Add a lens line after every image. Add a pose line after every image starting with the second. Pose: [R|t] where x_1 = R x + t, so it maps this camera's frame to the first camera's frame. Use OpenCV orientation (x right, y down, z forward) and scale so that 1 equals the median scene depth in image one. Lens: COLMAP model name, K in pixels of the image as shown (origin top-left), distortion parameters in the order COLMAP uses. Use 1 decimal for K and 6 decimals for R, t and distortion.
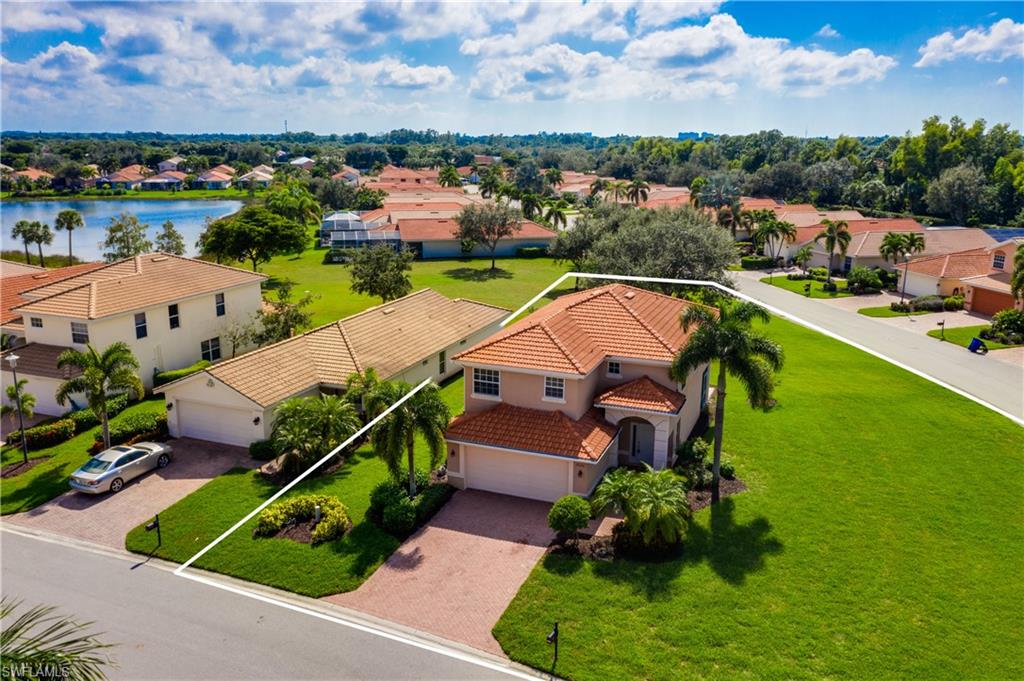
lens RADIAL K [[811.9, 0, 512.0], [0, 811.9, 340.5], [0, 0, 1]] dist [0.000696, 0.008086]
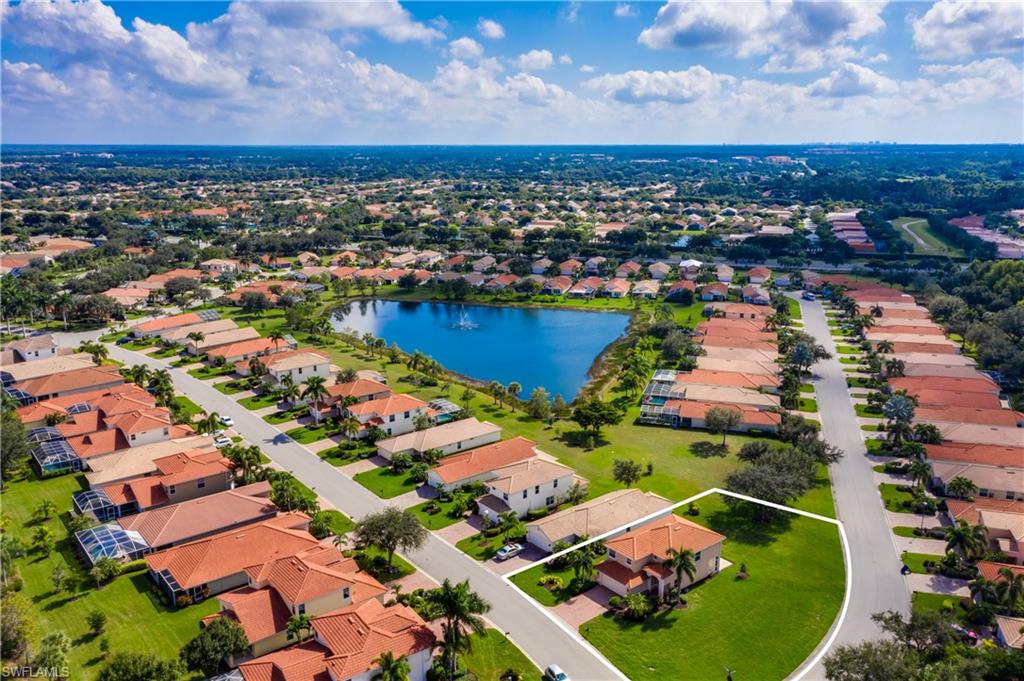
lens RADIAL K [[811.9, 0, 512.0], [0, 811.9, 340.5], [0, 0, 1]] dist [0.000696, 0.008086]
pose [[0.866330, 0.116851, -0.485611, 1.069761], [-0.117751, 0.992626, 0.028784, -0.817154], [0.485394, 0.032245, 0.873701, -1.985750]]
